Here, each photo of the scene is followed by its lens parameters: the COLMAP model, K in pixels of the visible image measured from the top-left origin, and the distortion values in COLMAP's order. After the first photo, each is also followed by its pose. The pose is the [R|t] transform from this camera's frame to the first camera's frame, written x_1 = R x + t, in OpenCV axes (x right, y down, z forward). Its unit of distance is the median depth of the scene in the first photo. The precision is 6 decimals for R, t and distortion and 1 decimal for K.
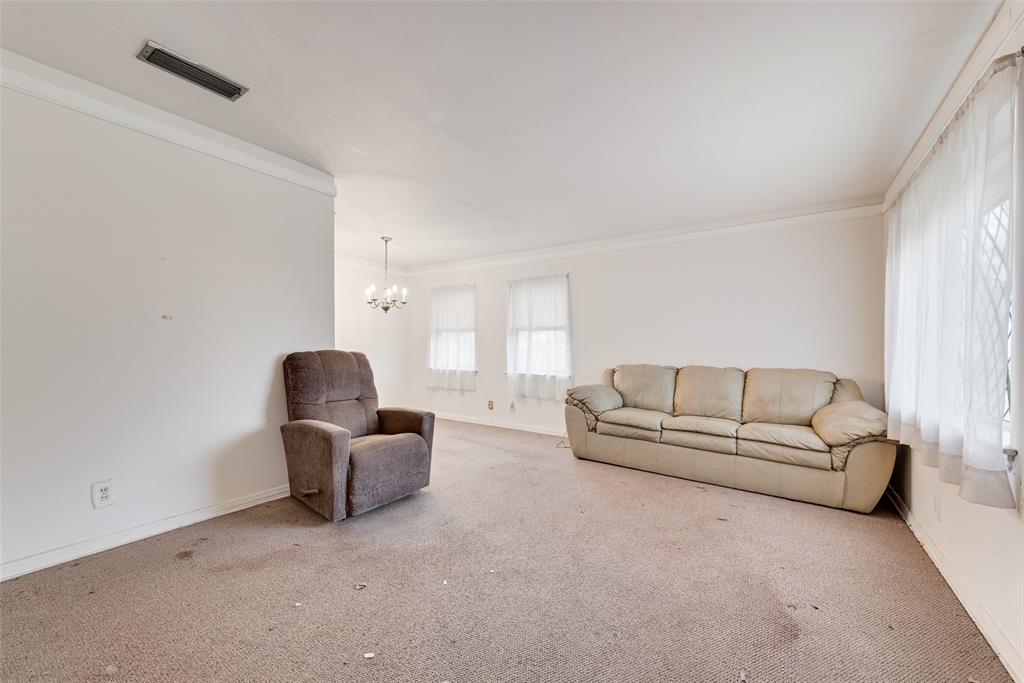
lens RADIAL K [[404.8, 0, 507.7], [0, 404.8, 344.1], [0, 0, 1]] dist [0.000481, -0.000044]
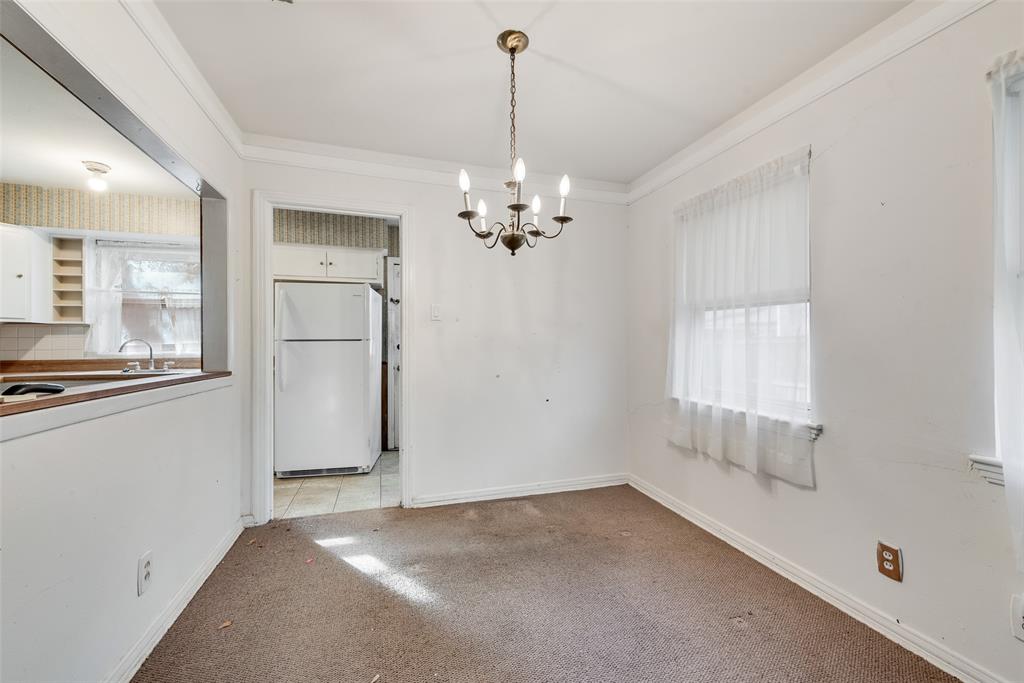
lens RADIAL K [[404.8, 0, 507.7], [0, 404.8, 344.1], [0, 0, 1]] dist [0.000481, -0.000044]
pose [[0.791927, -0.007647, -0.610568, -0.074042], [0.010358, 0.999946, 0.000911, 0.000459], [0.610528, -0.007046, 0.791963, 0.588334]]
